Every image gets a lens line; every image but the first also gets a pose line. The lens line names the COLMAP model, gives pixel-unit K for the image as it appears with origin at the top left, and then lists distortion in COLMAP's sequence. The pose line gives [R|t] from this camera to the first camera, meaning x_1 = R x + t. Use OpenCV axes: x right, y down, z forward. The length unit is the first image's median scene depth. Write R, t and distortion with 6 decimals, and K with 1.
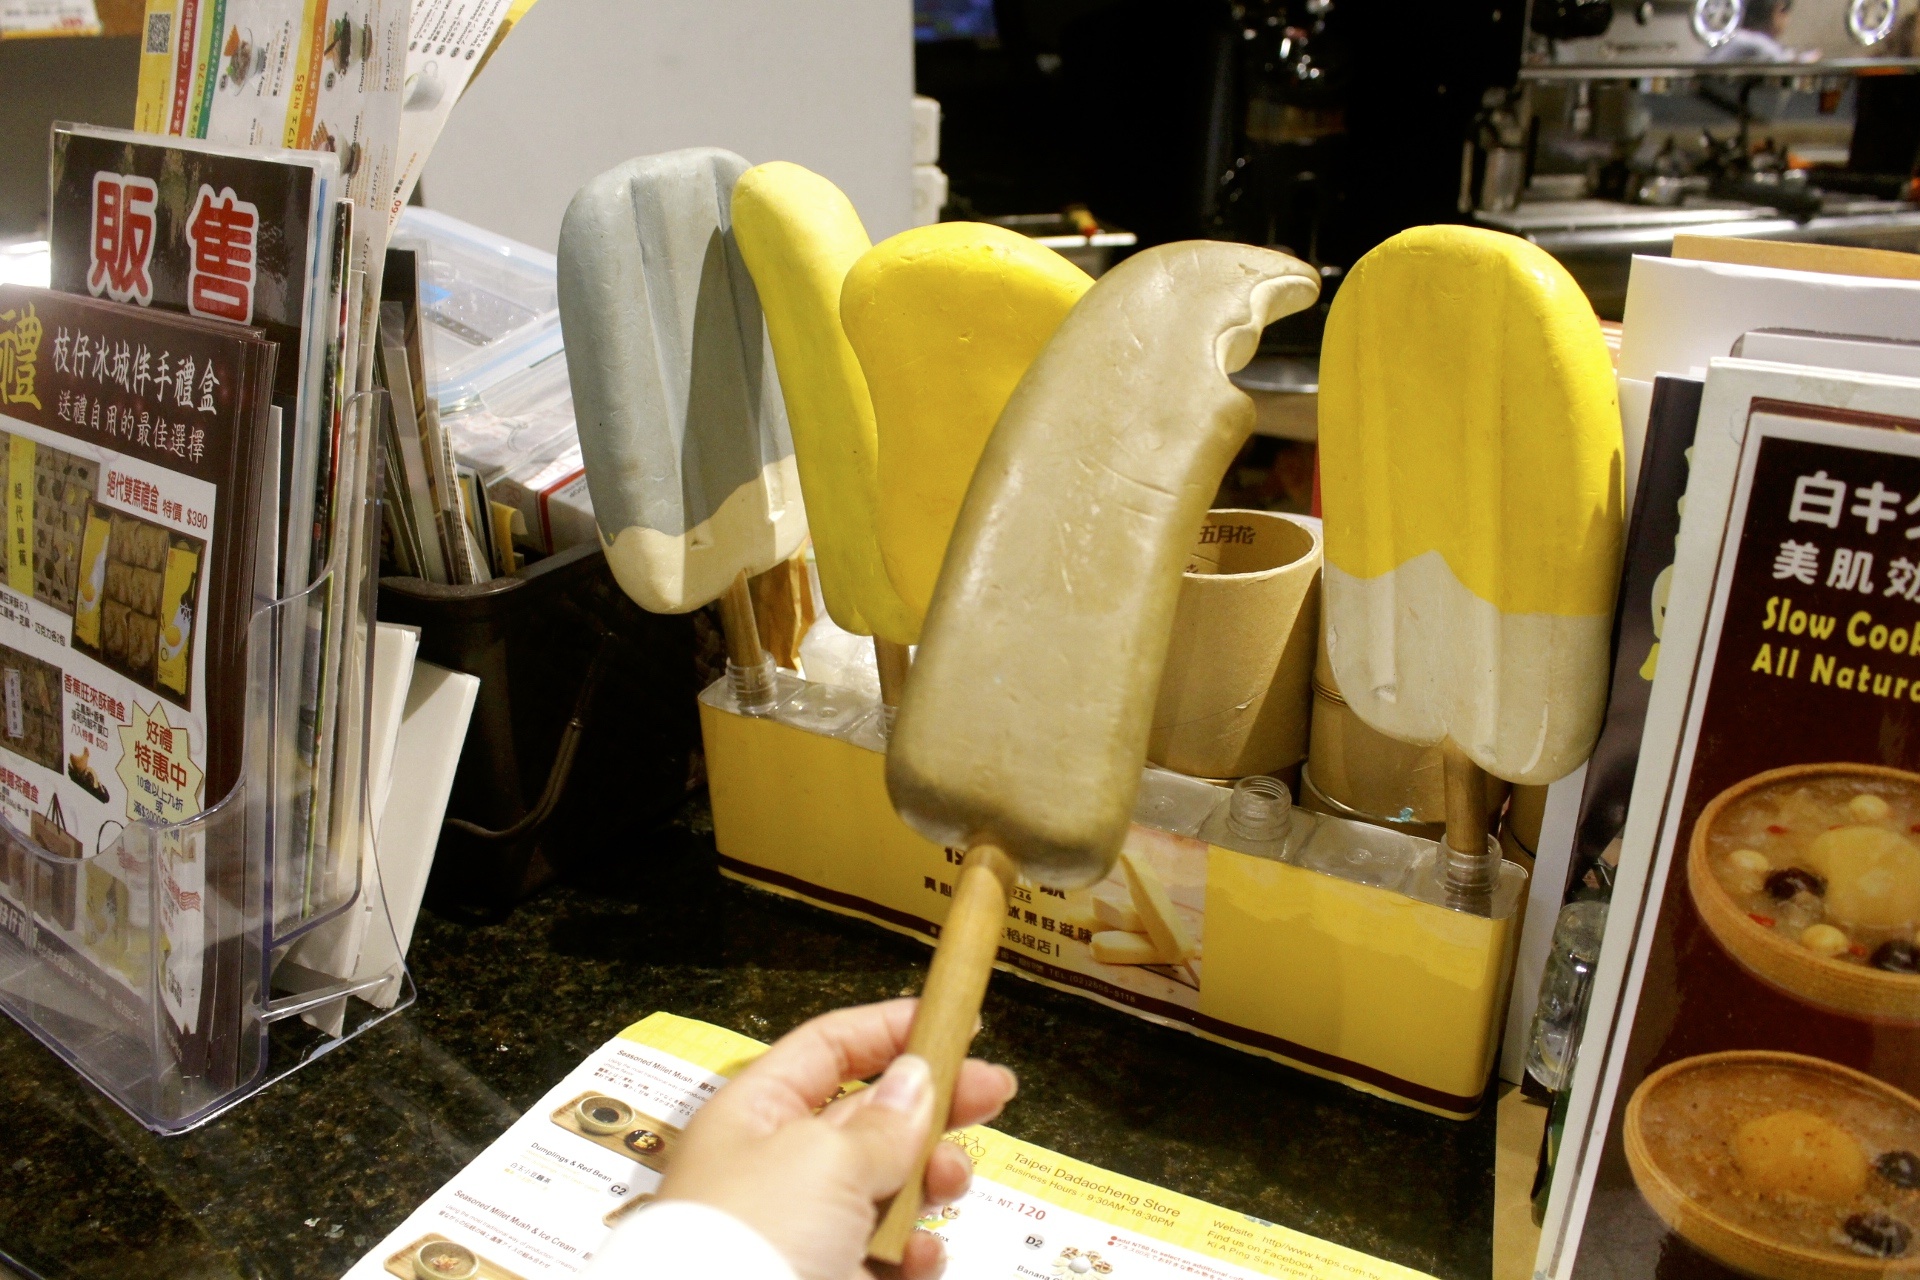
lens RADIAL K [[1597.1, 0, 960.0], [0, 1597.1, 640.0], [0, 0, 1]] dist [-0.165979, 0.135762]
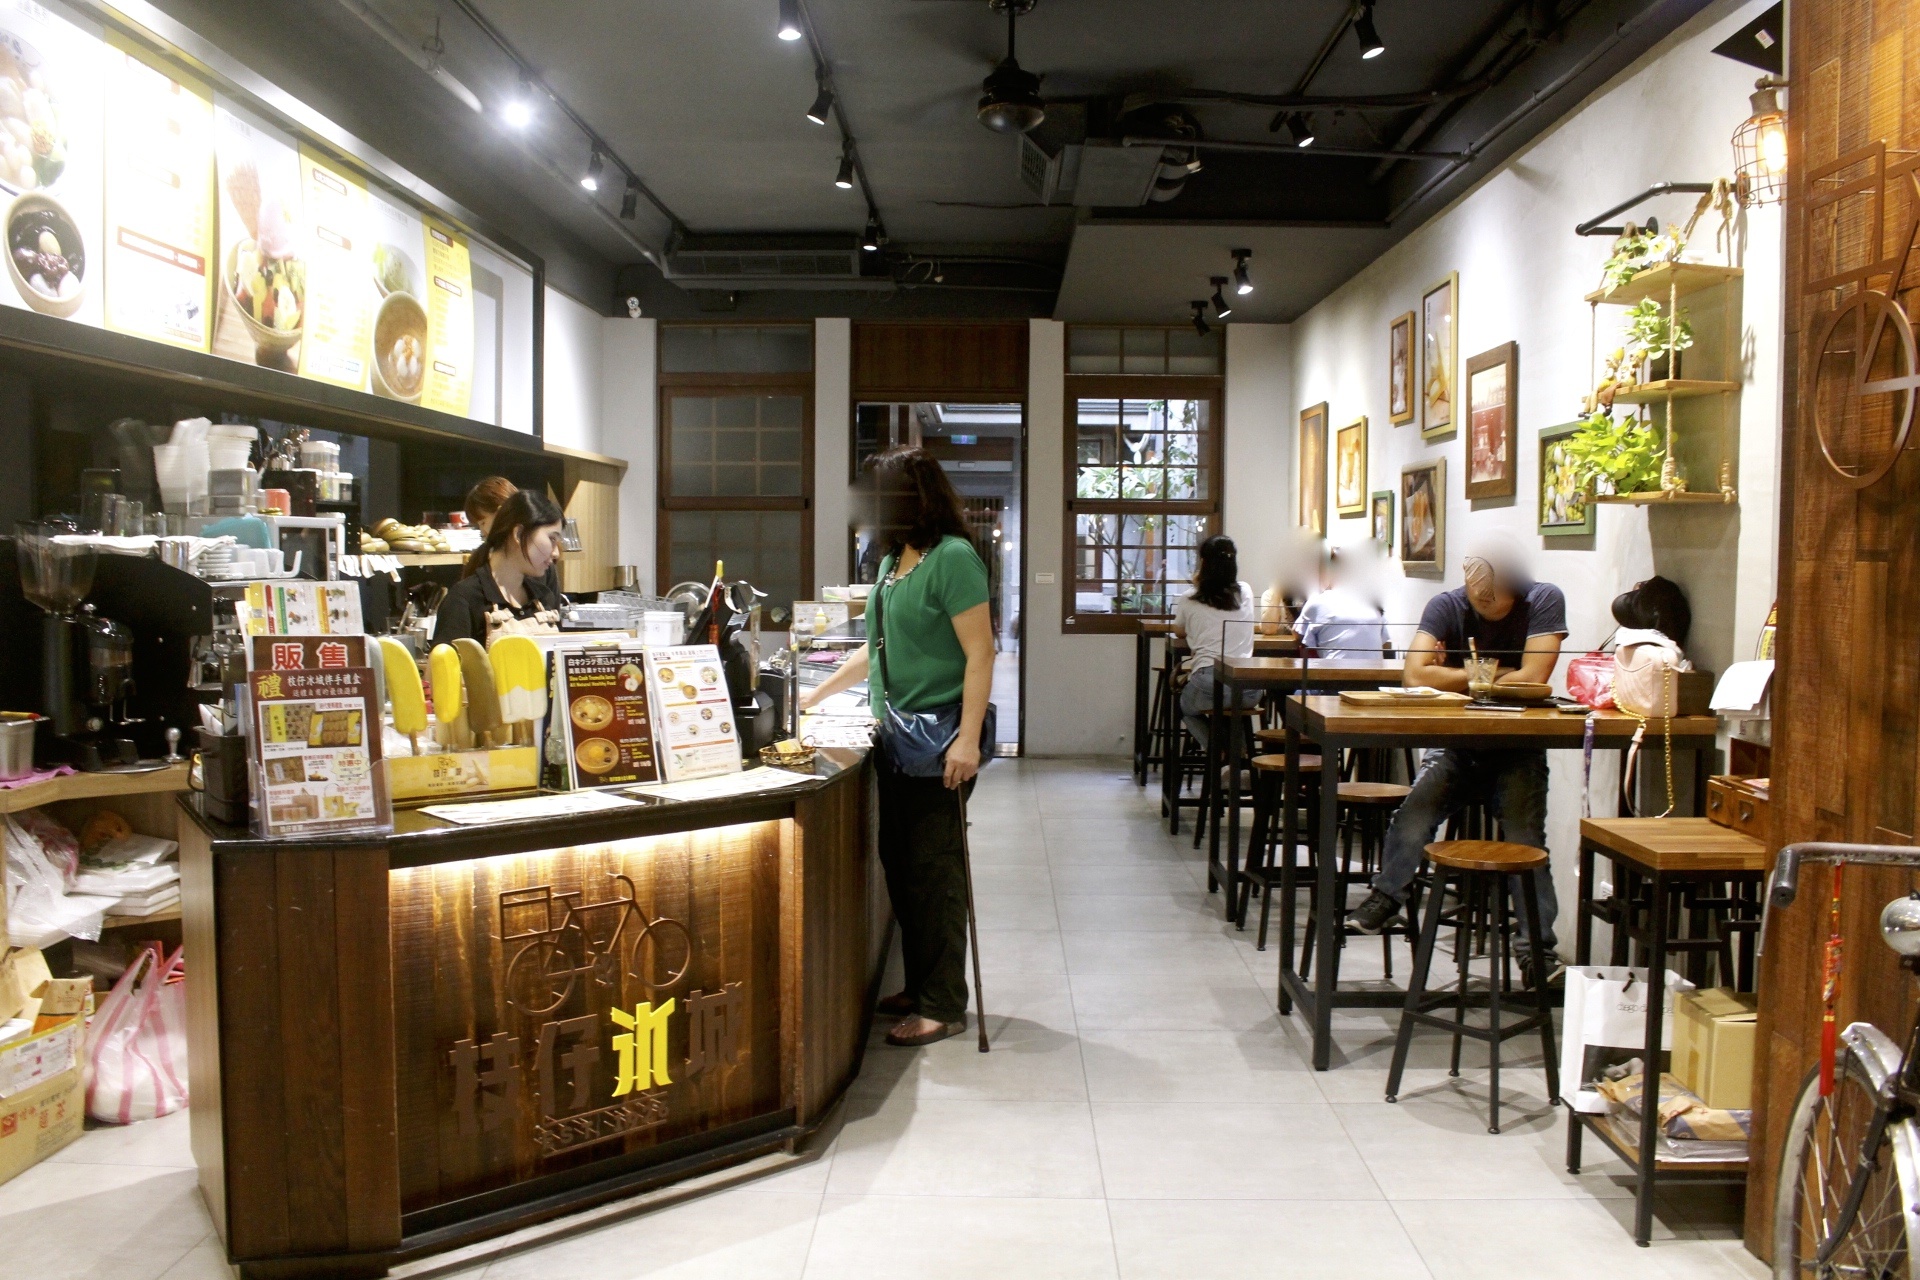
lens RADIAL K [[1597.1, 0, 960.0], [0, 1597.1, 640.0], [0, 0, 1]] dist [-0.165979, 0.135762]
pose [[0.286366, -0.039473, 0.957307, -4.407754], [0.375508, 0.923841, -0.074235, 0.766348], [-0.881469, 0.380735, 0.279380, -2.013180]]
